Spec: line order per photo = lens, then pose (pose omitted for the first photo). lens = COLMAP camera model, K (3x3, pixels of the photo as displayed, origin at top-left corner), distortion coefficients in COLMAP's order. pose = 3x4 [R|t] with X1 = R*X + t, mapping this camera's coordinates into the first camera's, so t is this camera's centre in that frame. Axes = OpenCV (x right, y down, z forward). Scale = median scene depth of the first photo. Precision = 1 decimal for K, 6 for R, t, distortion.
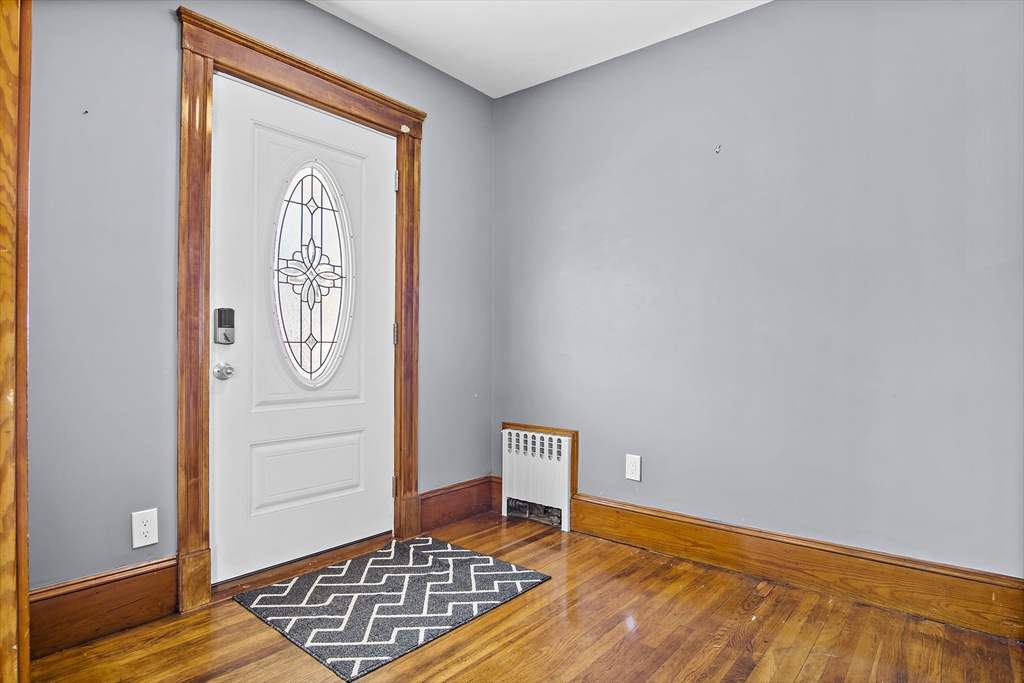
lens RADIAL K [[559.0, 0, 515.5], [0, 559.0, 344.8], [0, 0, 1]] dist [-0.018659, -0.002883]
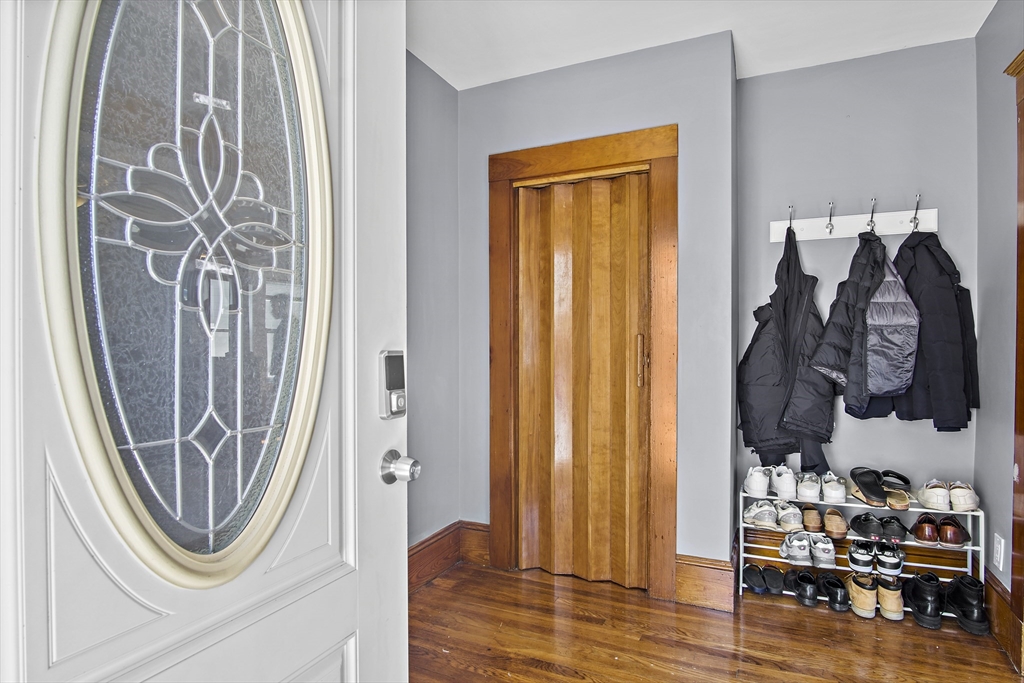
lens RADIAL K [[559.0, 0, 514.2], [0, 559.0, 340.7], [0, 0, 1]] dist [-0.018659, -0.002883]
pose [[-0.219128, -0.010089, 0.975644, -0.482878], [-0.003401, 0.999948, 0.009576, -0.074863], [-0.975690, -0.001220, -0.219151, 0.886672]]
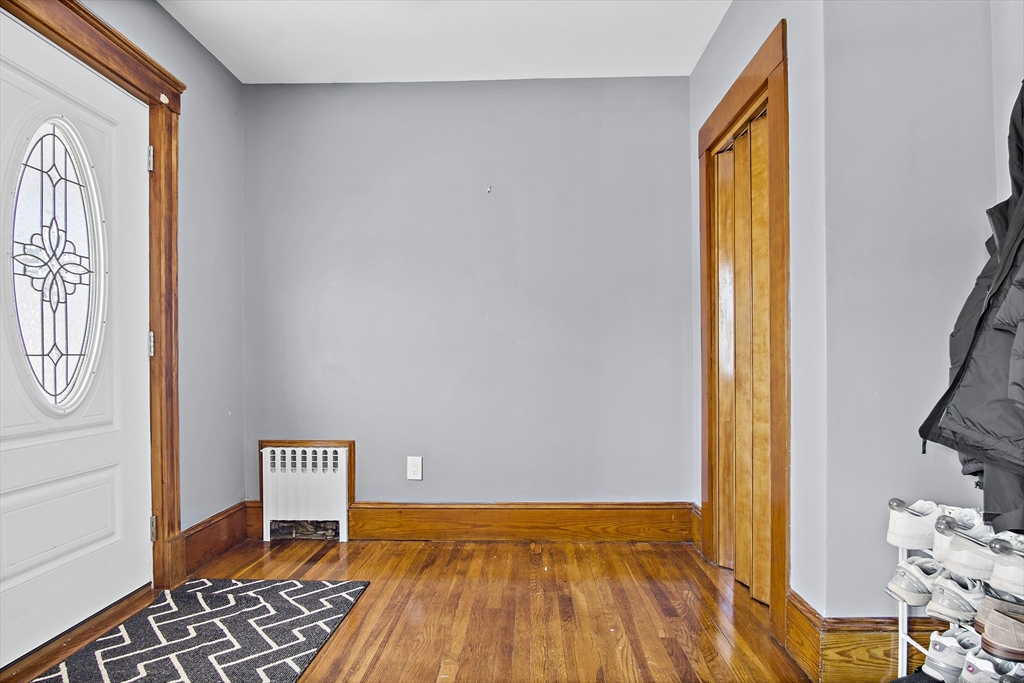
lens RADIAL K [[559.0, 0, 524.5], [0, 559.0, 358.8], [0, 0, 1]] dist [-0.018659, -0.002883]
pose [[0.790023, -0.012156, 0.612956, -0.312965], [0.007747, 0.999922, 0.009845, -0.001689], [-0.613028, -0.003029, 0.790056, 0.015363]]
